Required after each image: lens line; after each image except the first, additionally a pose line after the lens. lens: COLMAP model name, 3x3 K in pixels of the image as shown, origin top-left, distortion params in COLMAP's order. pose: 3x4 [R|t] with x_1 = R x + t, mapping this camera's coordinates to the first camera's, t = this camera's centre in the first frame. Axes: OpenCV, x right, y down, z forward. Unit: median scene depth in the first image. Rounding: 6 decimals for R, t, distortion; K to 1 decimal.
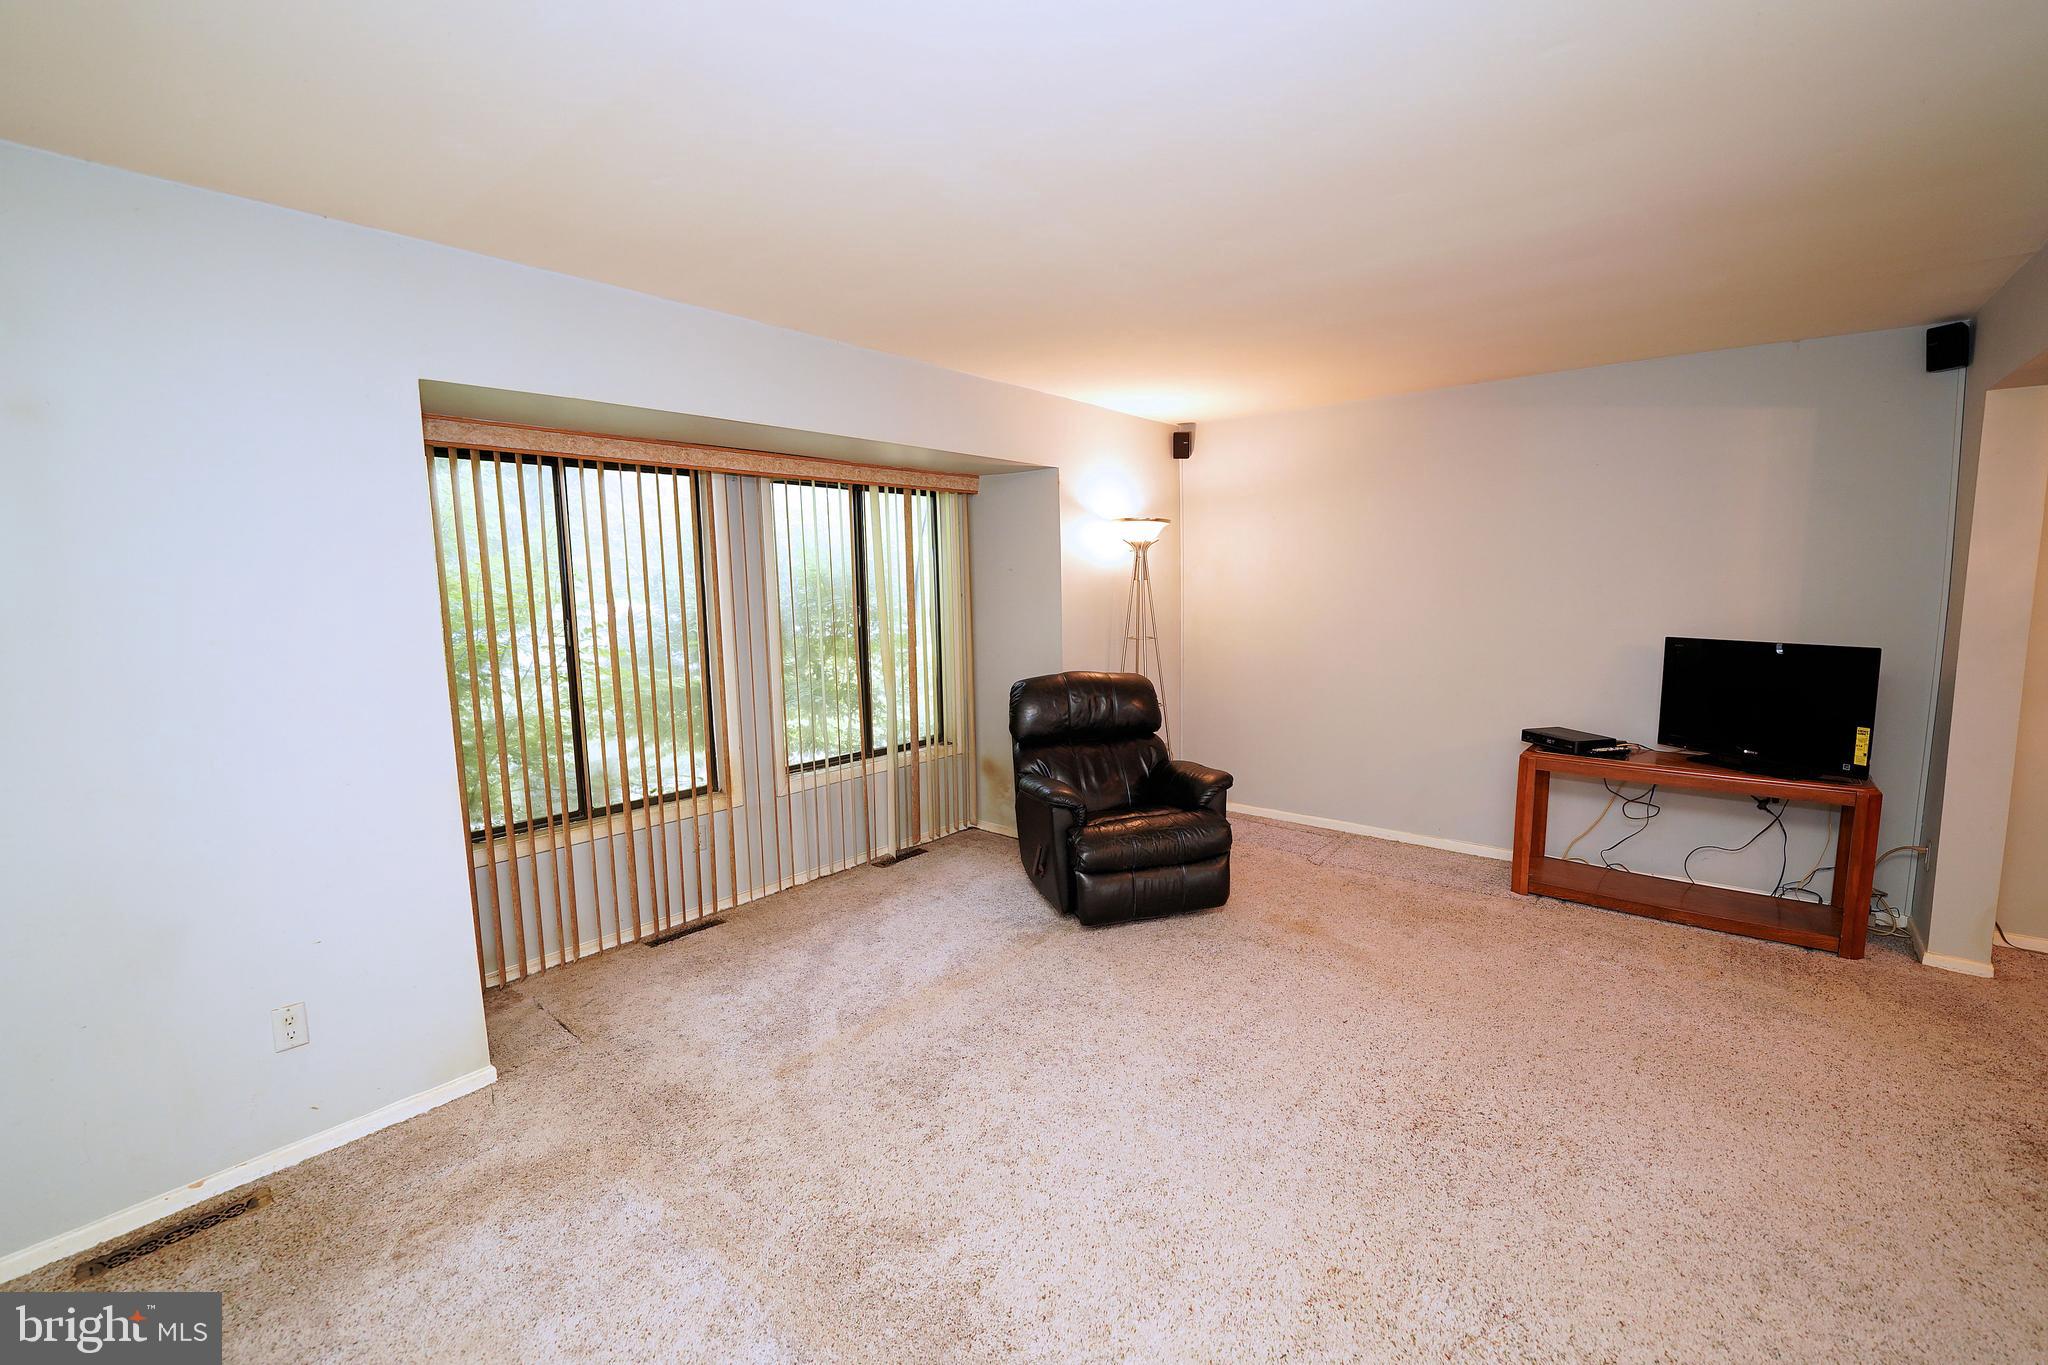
lens RADIAL K [[862.0, 0, 1024.0], [0, 862.0, 682.5], [0, 0, 1]] dist [-0.025376, 0.000363]
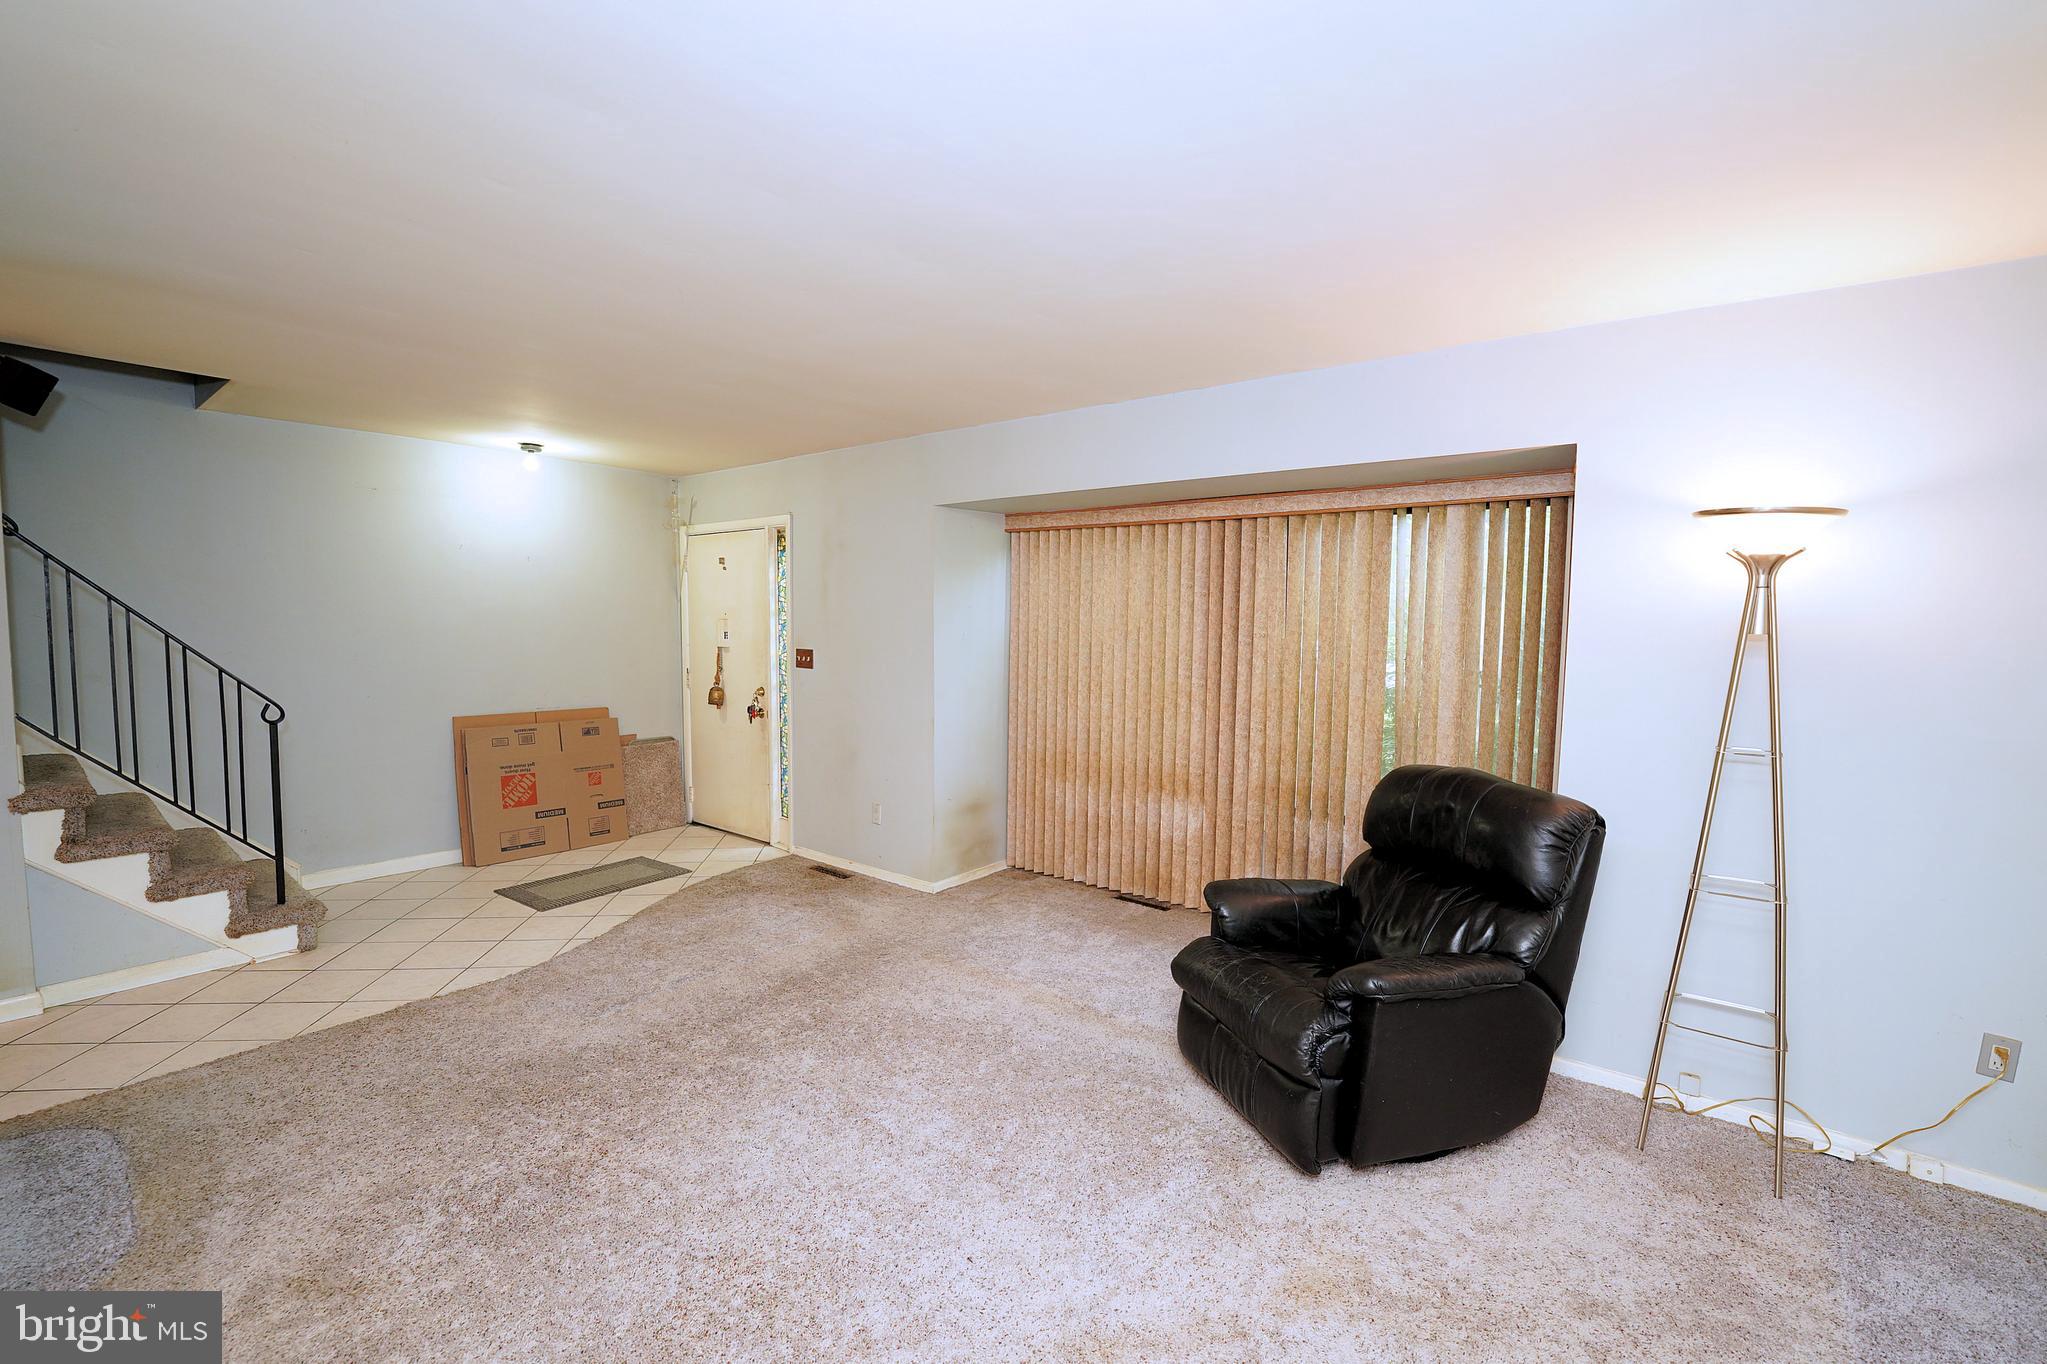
lens RADIAL K [[854.5, 0, 1022.0], [0, 854.5, 714.0], [0, 0, 1]] dist [-0.022682, 0.000051]
pose [[0.012965, 0.129822, -0.991453, 0.772119], [-0.126855, 0.983738, 0.127153, -0.107541], [0.991837, 0.124122, 0.029223, 0.756010]]
